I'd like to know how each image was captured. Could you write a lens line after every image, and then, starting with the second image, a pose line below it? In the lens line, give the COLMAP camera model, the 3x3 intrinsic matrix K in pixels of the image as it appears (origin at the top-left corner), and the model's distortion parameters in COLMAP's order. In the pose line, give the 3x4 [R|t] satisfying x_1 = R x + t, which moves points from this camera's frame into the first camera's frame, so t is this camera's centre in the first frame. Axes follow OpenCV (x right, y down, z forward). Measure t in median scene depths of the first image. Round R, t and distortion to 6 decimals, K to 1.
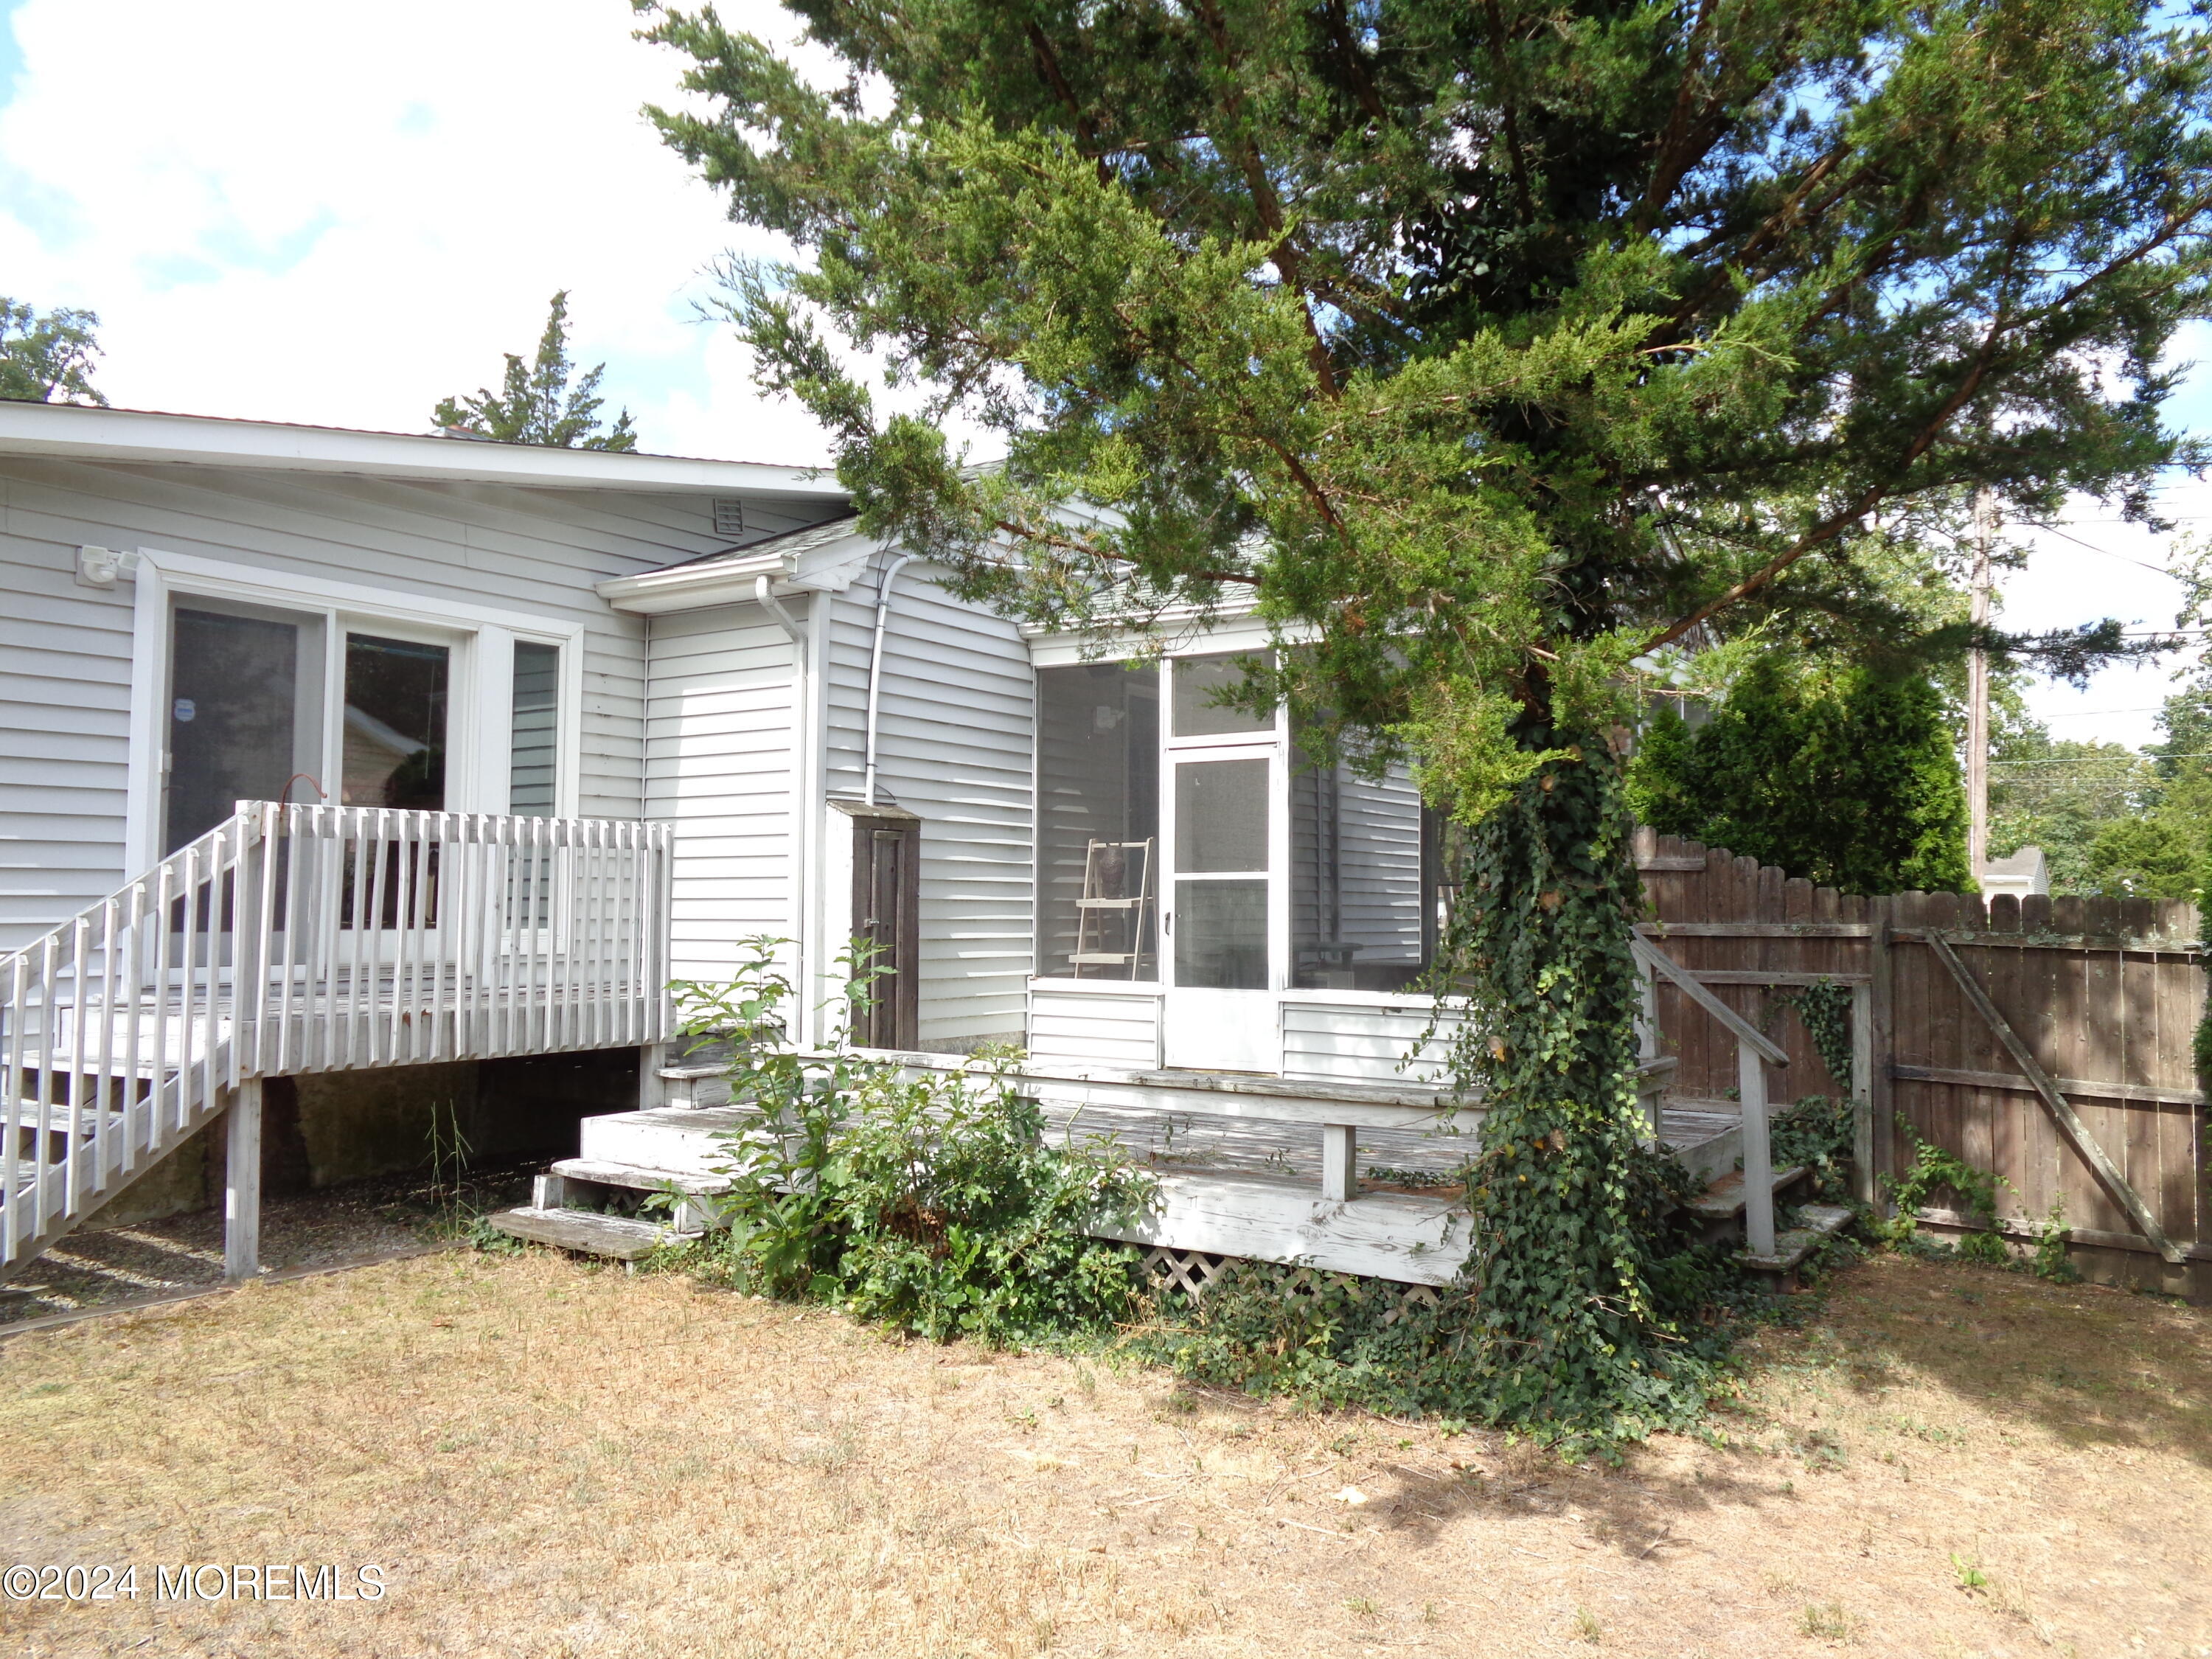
lens RADIAL K [[1643.5, 0, 1109.0], [0, 1643.5, 816.8], [0, 0, 1]] dist [-0.009176, 0.008362]
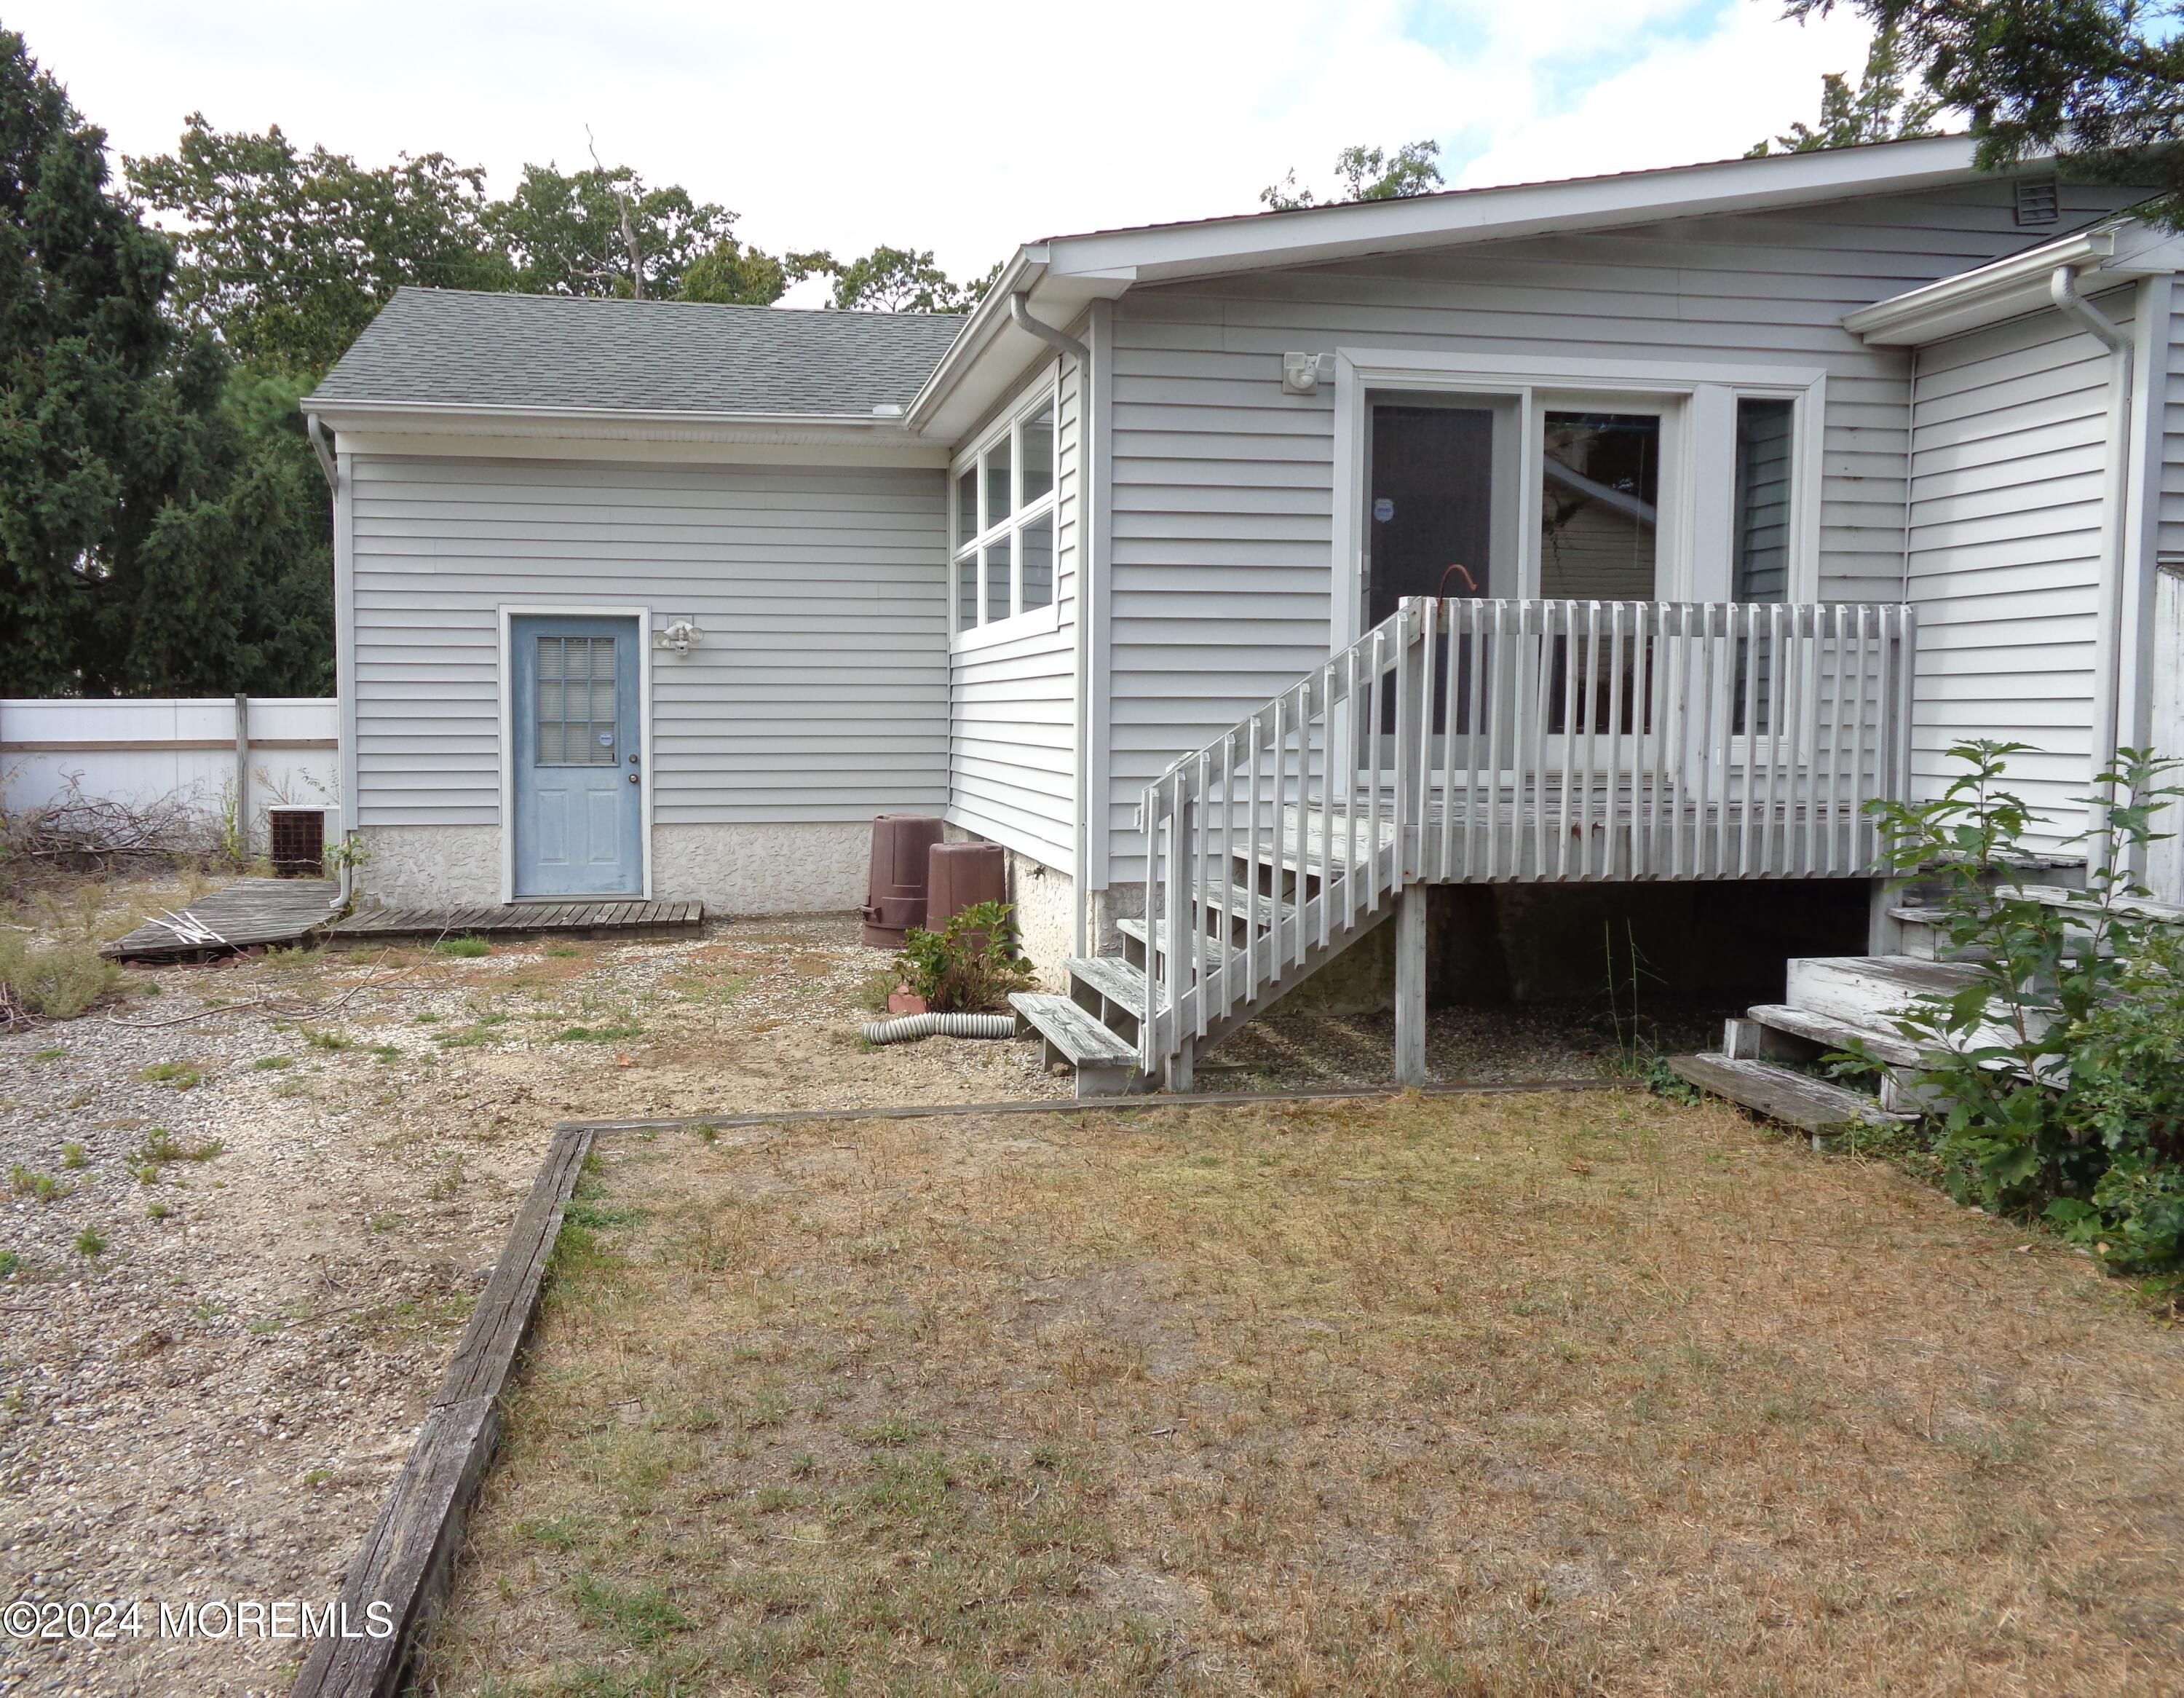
lens RADIAL K [[1722.5, 0, 1089.7], [0, 1722.5, 812.7], [0, 0, 1]] dist [0.001749, 0.003691]
pose [[0.700902, 0.041084, -0.712074, 0.062015], [0.036595, 0.994954, 0.093426, 0.013884], [0.712318, -0.091540, 0.695861, 0.144736]]
